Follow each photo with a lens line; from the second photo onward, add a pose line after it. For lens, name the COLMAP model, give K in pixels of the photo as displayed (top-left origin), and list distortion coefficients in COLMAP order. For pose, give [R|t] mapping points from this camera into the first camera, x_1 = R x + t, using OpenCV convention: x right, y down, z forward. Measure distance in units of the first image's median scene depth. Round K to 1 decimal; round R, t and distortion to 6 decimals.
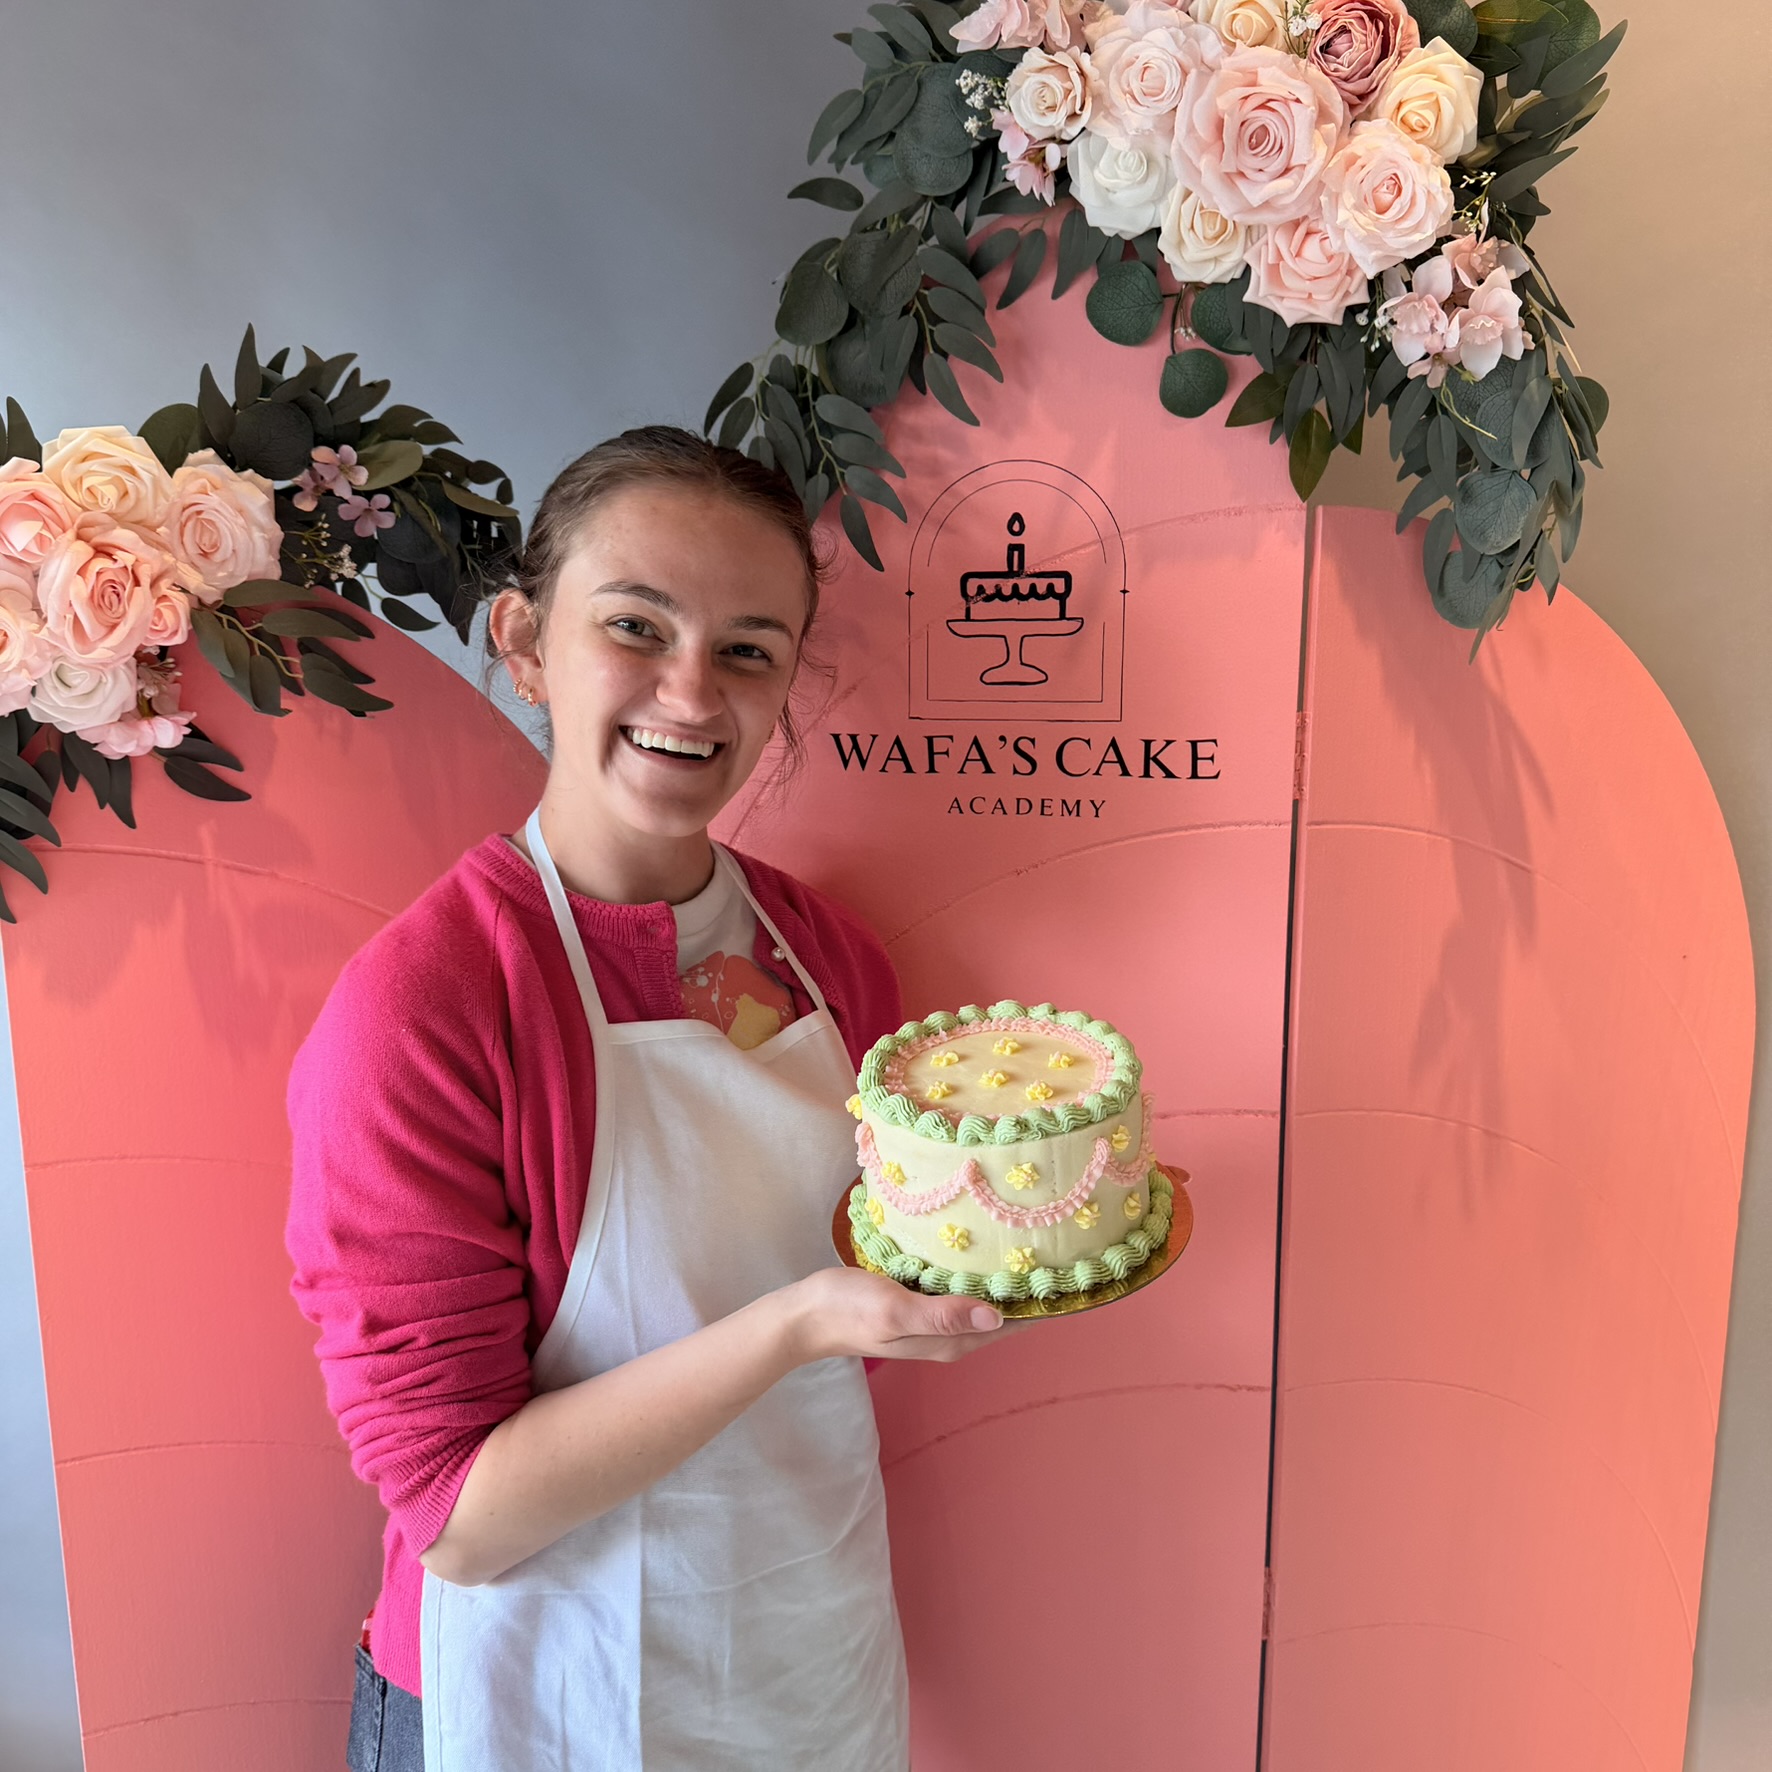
lens RADIAL K [[1646.9, 0, 886.4], [0, 1646.9, 926.1], [0, 0, 1]] dist [-0.019118, 0.000000]
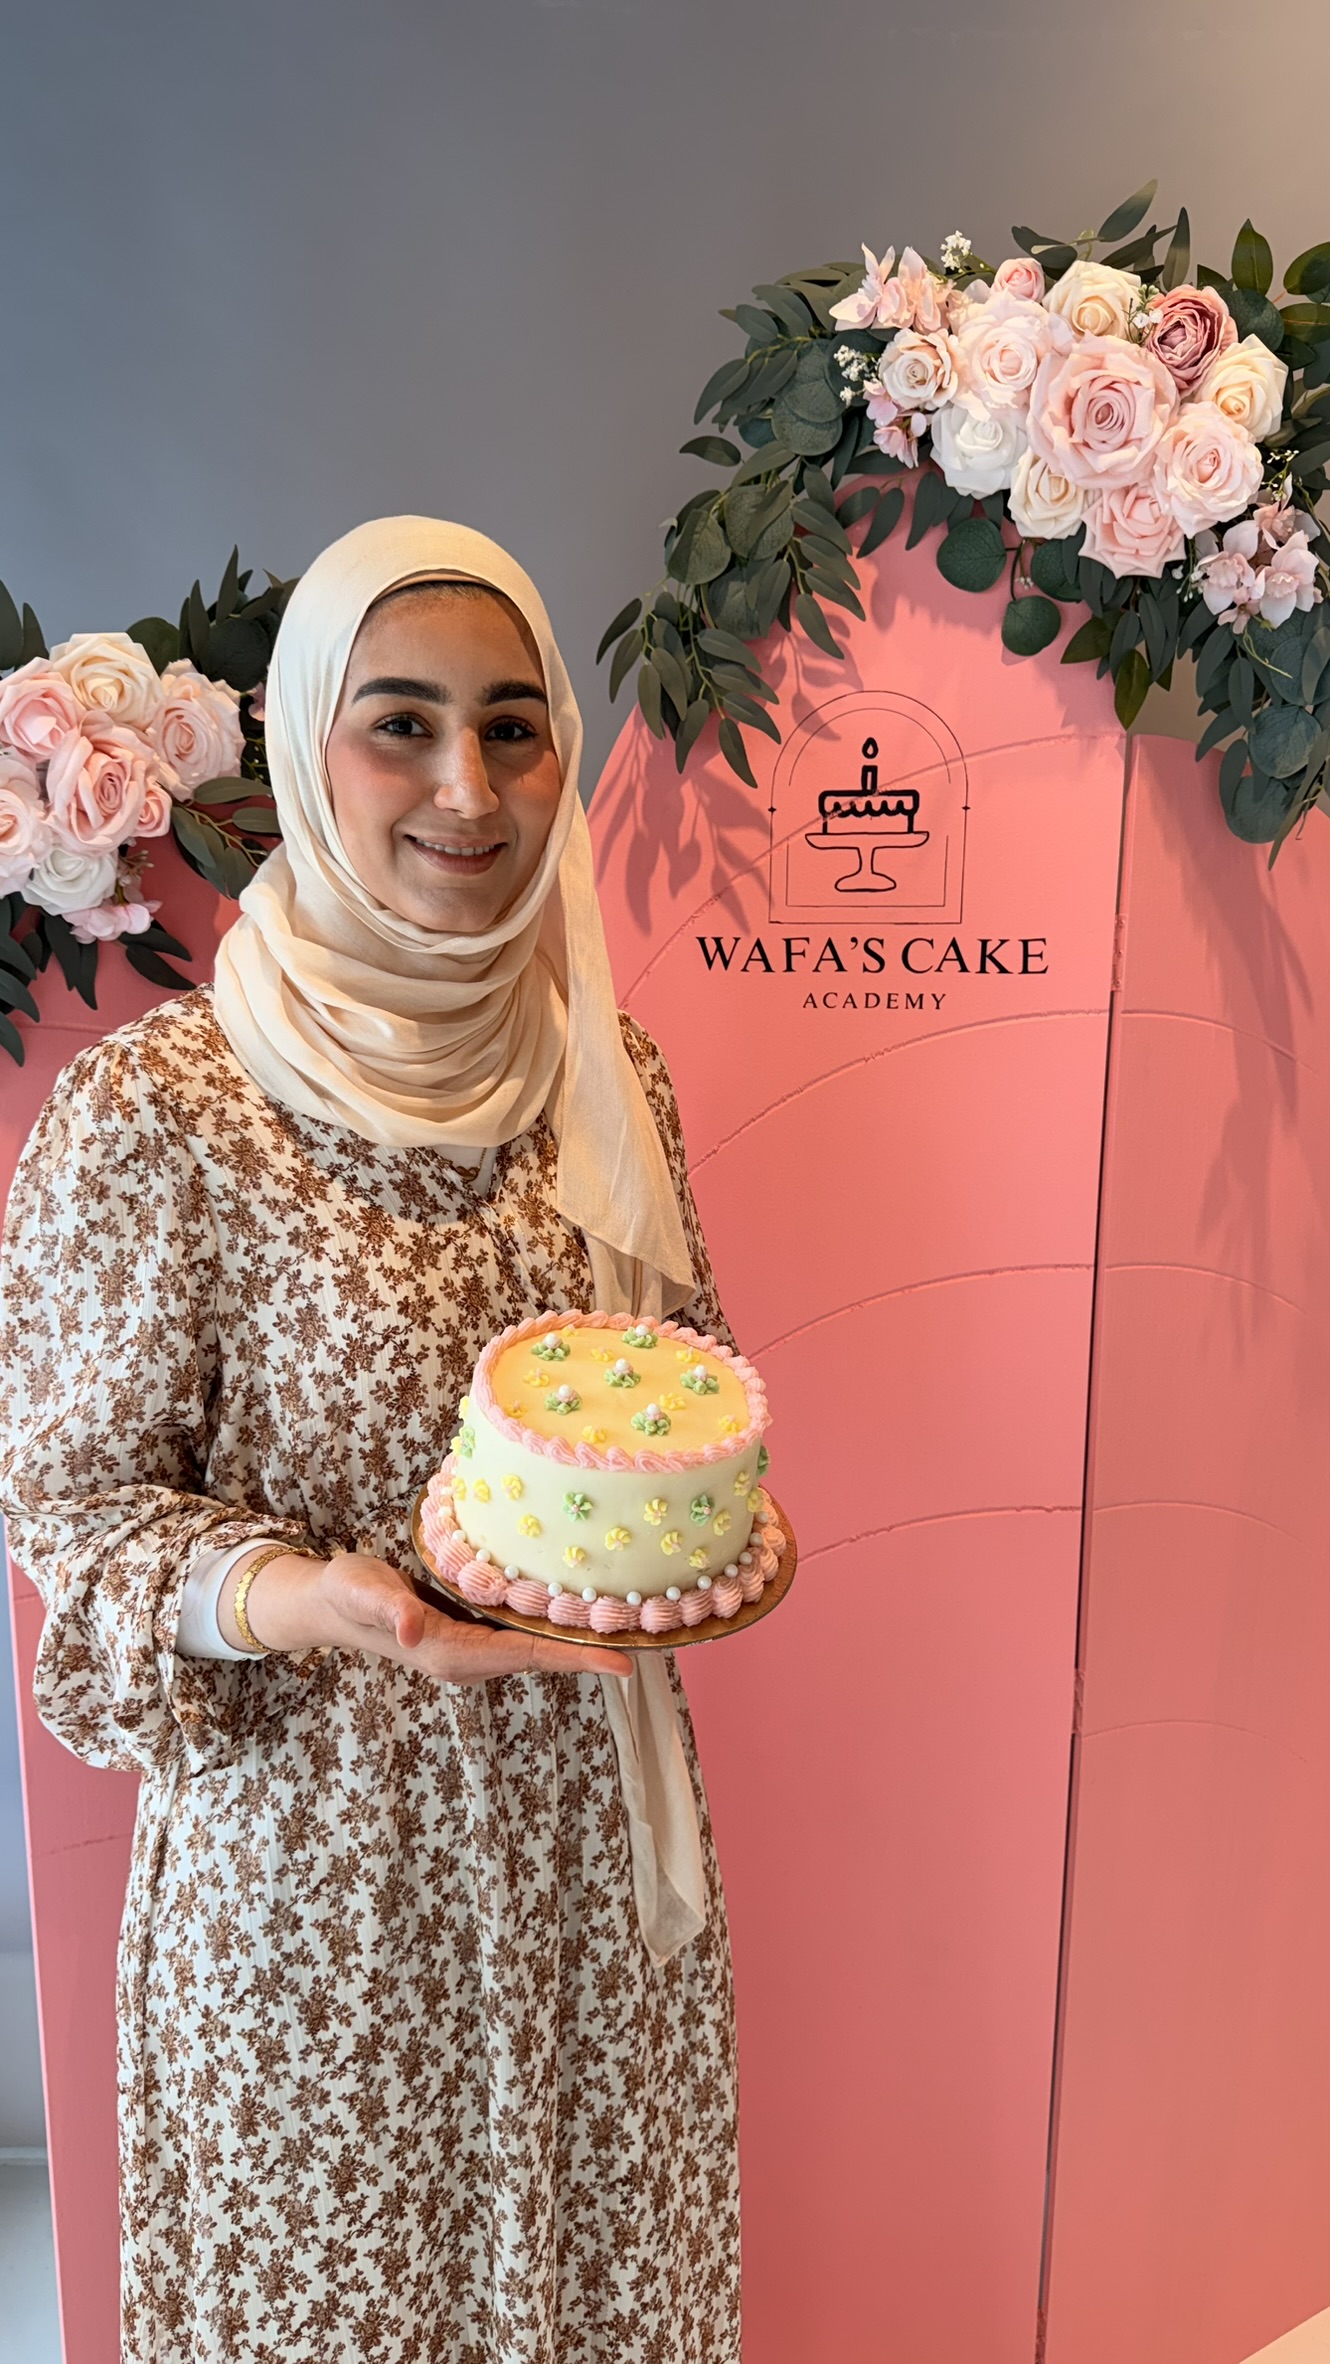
lens RADIAL K [[1681.7, 0, 620.8], [0, 1681.7, 1228.2], [0, 0, 1]] dist [-0.005078, -0.020199]
pose [[0.994211, -0.013338, 0.106611, -0.236941], [0.013418, 0.999910, -0.000034, 0.090687], [-0.106601, 0.001464, 0.994301, -0.144787]]
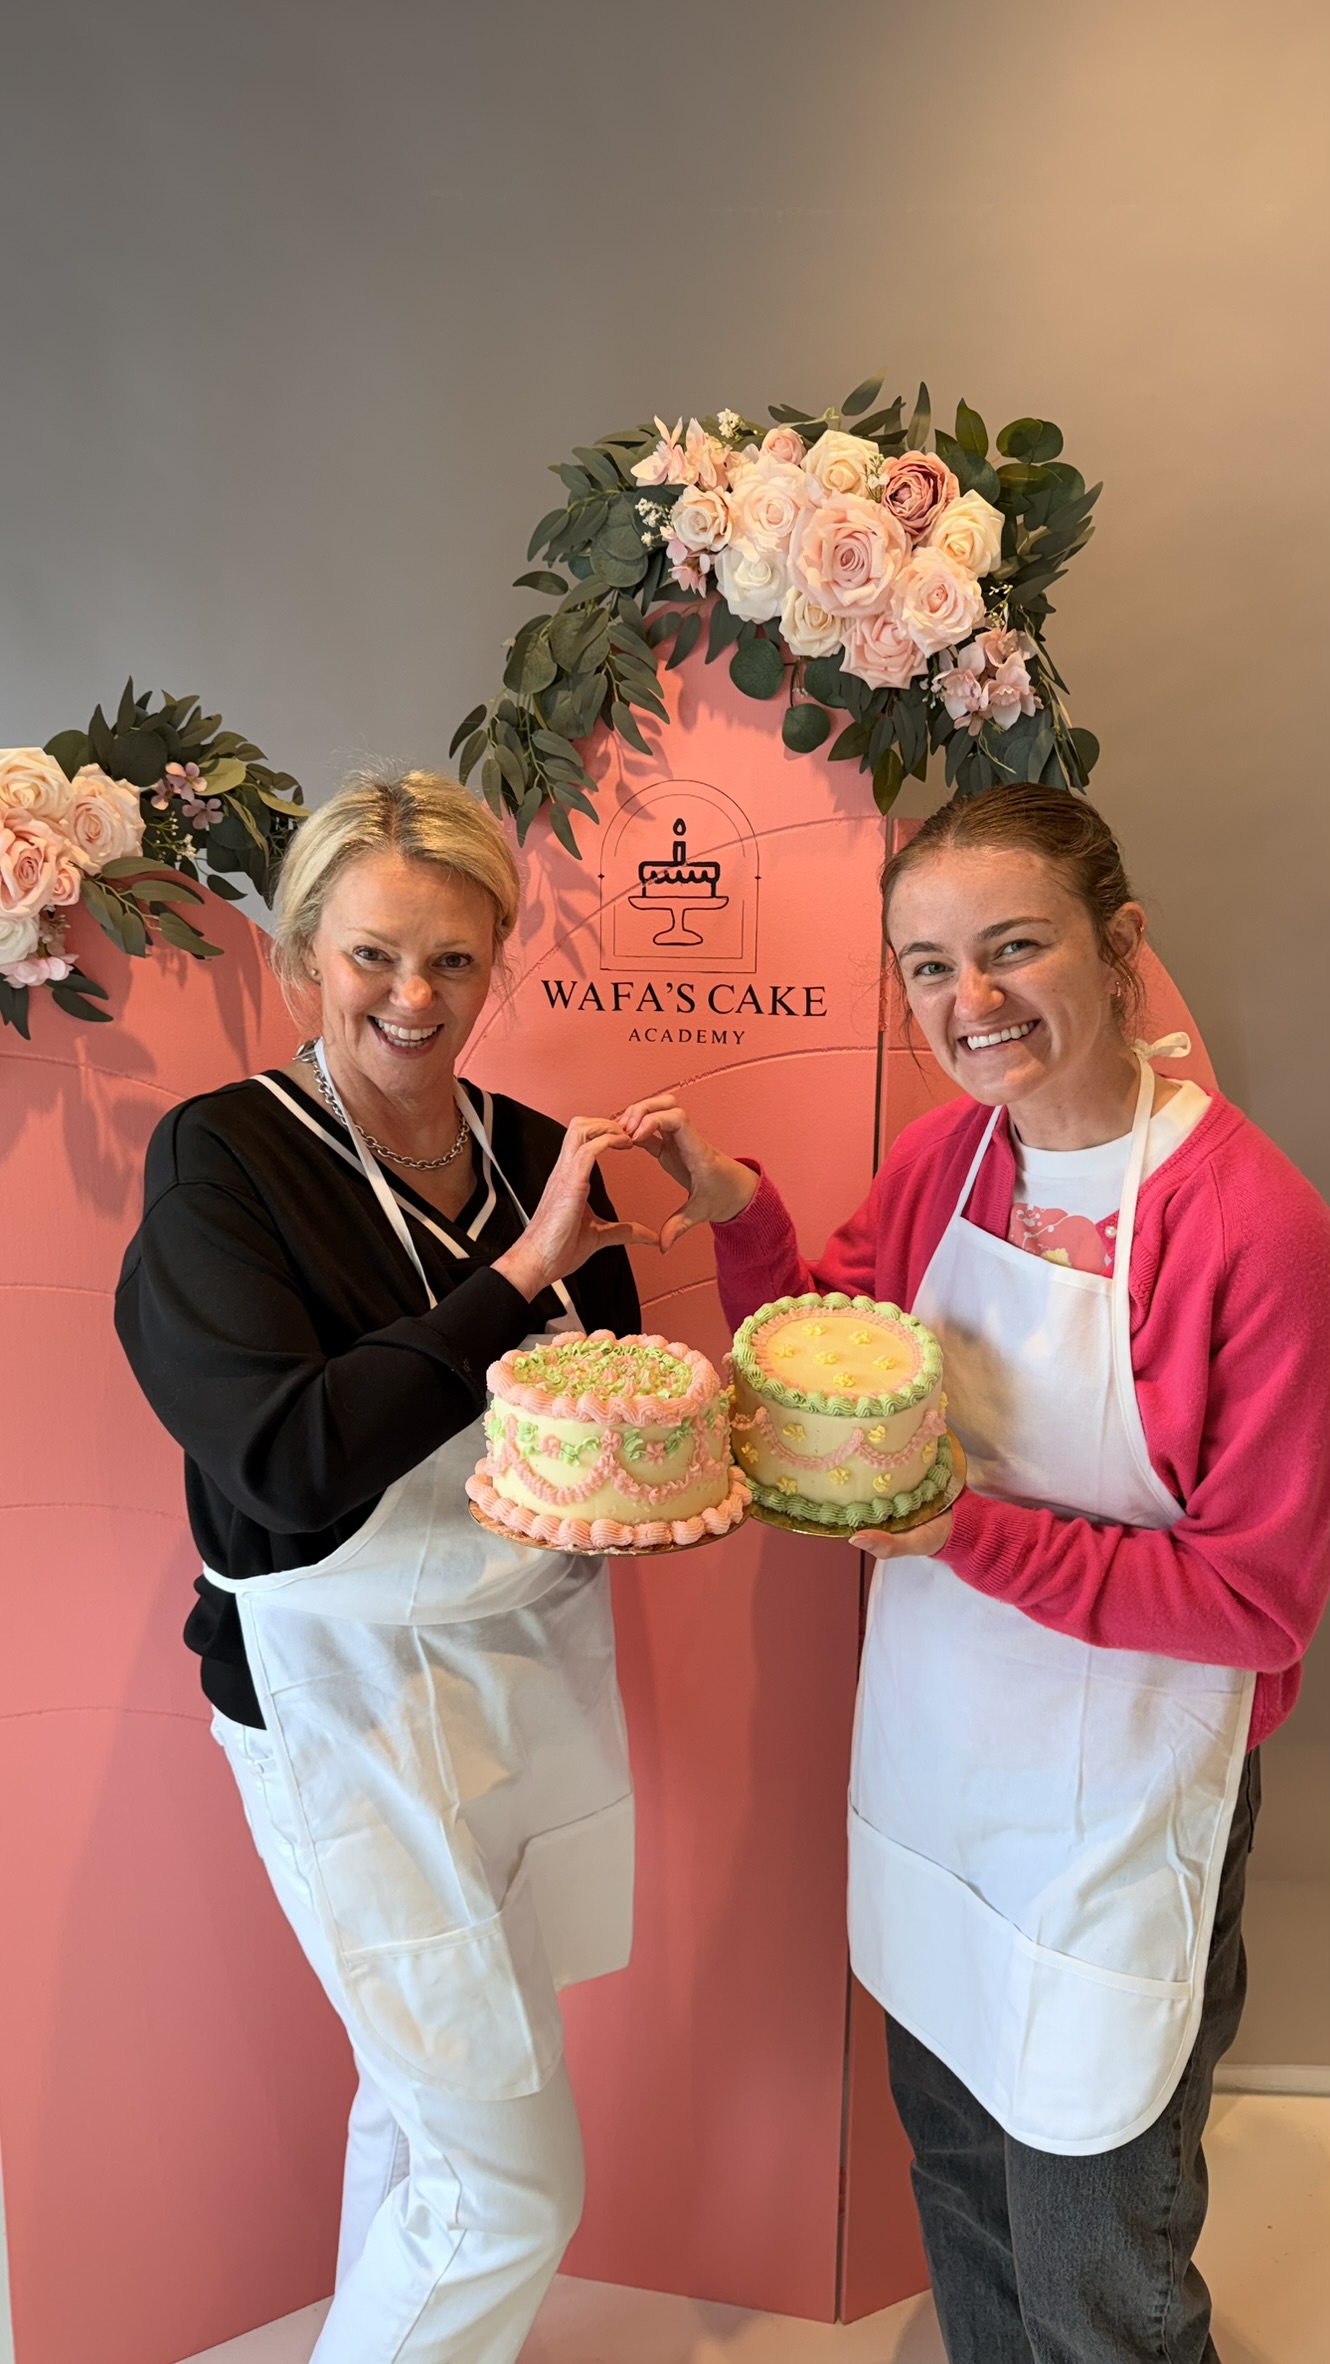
lens RADIAL K [[1681.7, 0, 669.2], [0, 1681.7, 1240.6], [0, 0, 1]] dist [-0.005078, -0.020199]
pose [[0.998850, 0.005037, 0.047687, 0.006164], [-0.005519, 0.999935, 0.009981, 0.091082], [-0.047633, -0.010232, 0.998812, -0.424833]]
